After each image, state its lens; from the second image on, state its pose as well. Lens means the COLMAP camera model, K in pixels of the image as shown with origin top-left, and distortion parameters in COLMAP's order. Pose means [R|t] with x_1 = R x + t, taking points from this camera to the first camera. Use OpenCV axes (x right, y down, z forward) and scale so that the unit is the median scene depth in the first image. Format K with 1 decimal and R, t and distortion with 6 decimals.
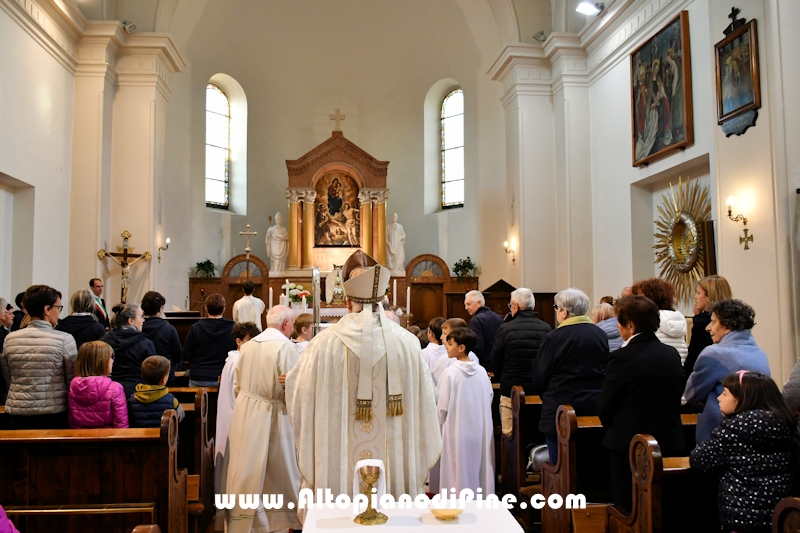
lens RADIAL K [[643.3, 0, 376.4], [0, 643.3, 266.2], [0, 0, 1]] dist [-0.034600, 0.000357]
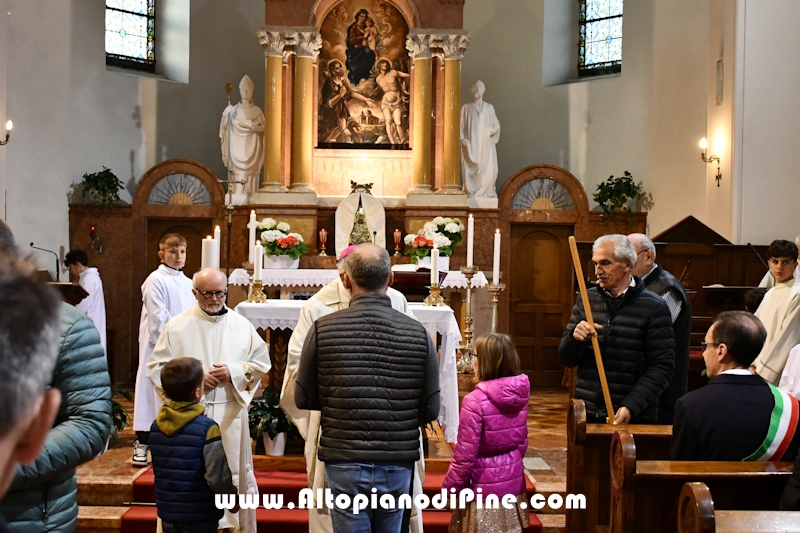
lens RADIAL K [[1153.0, 0, 400.0], [0, 1153.0, 266.5], [0, 0, 1]] dist [-0.008200, 0.009653]
pose [[0.997637, 0.021054, -0.065406, 0.029614], [-0.017083, 0.998011, 0.060688, 0.007727], [0.066553, -0.059427, 0.996012, 0.107255]]
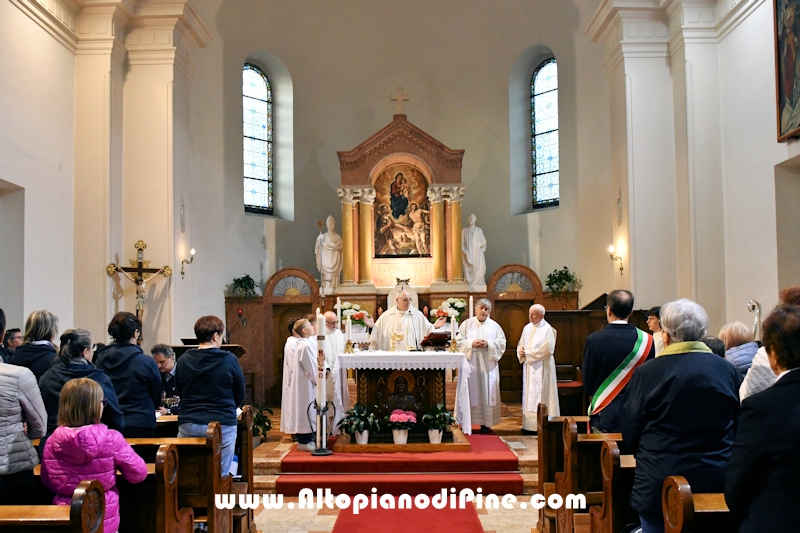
lens RADIAL K [[747.2, 0, 399.3], [0, 747.2, 300.0], [0, 0, 1]] dist [-0.028465, -0.003319]
pose [[0.995719, -0.012284, -0.091610, 0.022292], [0.014371, 0.999651, 0.022160, 0.003755], [0.091305, -0.023381, 0.995548, 0.055477]]
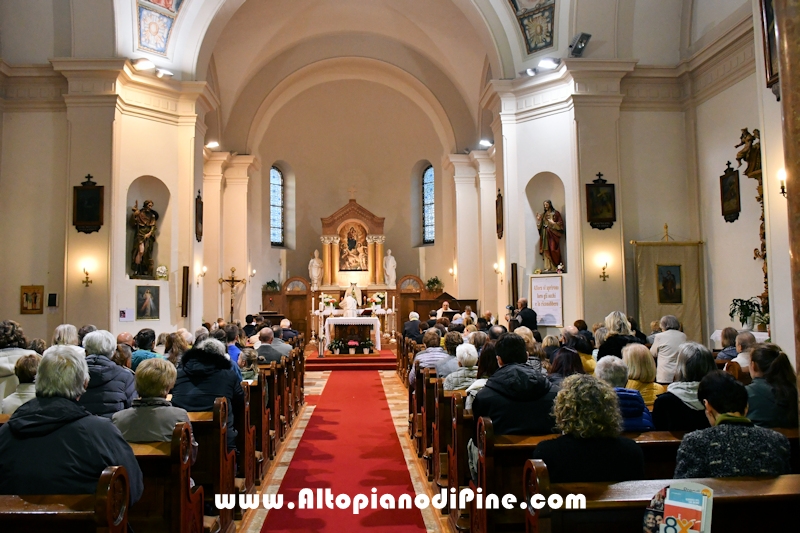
lens RADIAL K [[643.3, 0, 376.4], [0, 643.3, 266.2], [0, 0, 1]] dist [-0.034600, 0.000357]
pose [[0.998563, -0.010983, -0.052455, 0.082614], [0.010839, 0.999937, -0.003028, -0.037544], [0.052485, 0.002455, 0.998619, -0.608419]]
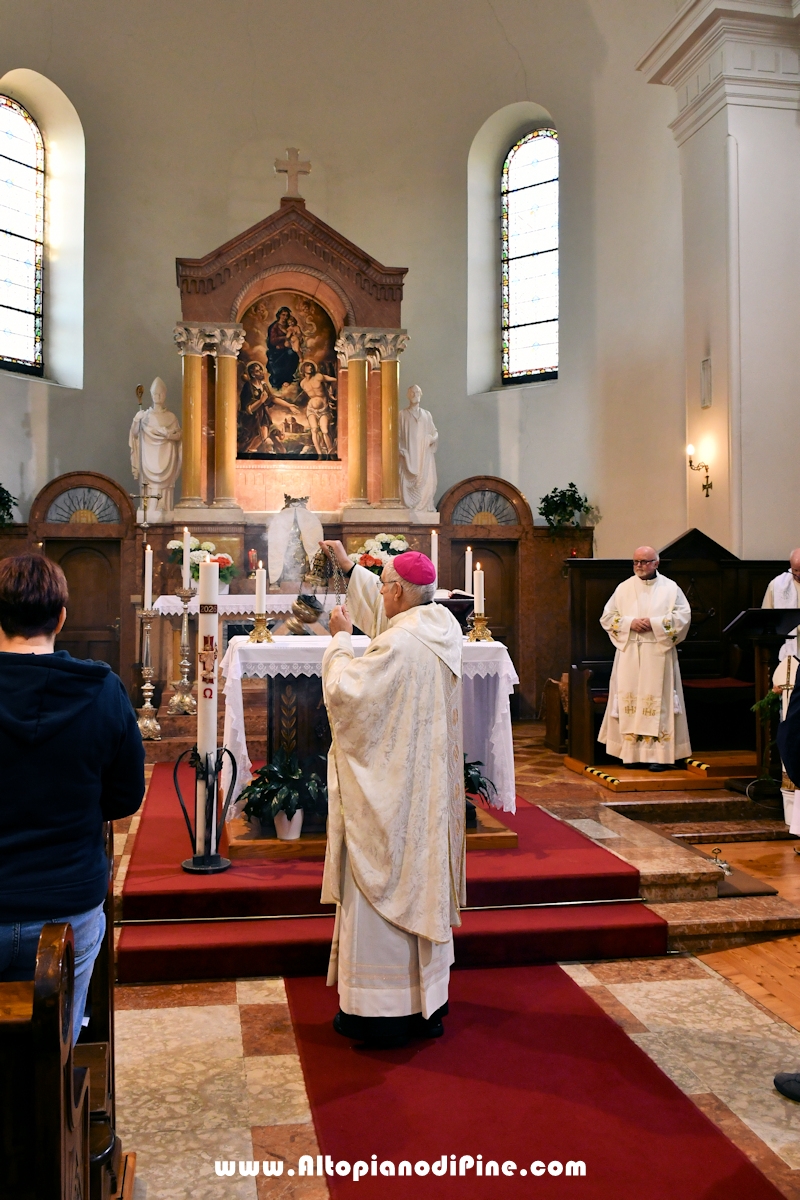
lens RADIAL K [[1086.5, 0, 370.3], [0, 1086.5, 554.0], [0, 0, 1]] dist [-0.038024, -0.001205]
pose [[0.997296, 0.005880, 0.073252, -0.061356], [-0.008232, 0.999459, 0.031845, 0.013097], [-0.073025, -0.032361, 0.996805, 0.241379]]
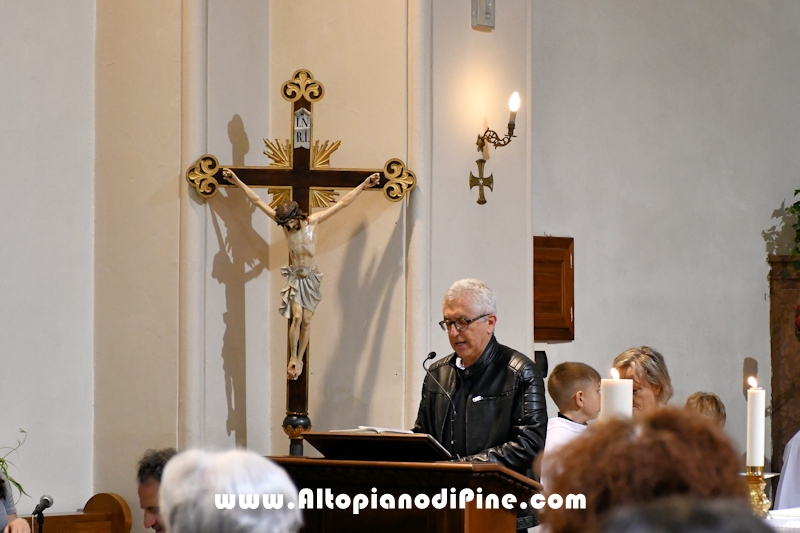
lens RADIAL K [[3497.7, 0, 400.0], [0, 3497.7, 266.5], [0, 0, 1]] dist [0.117127, -31.716322]
pose [[0.788171, 0.000380, -0.615456, 0.319491], [0.025464, 0.999123, 0.033227, -0.020208], [0.614929, -0.041861, 0.787471, 0.020286]]
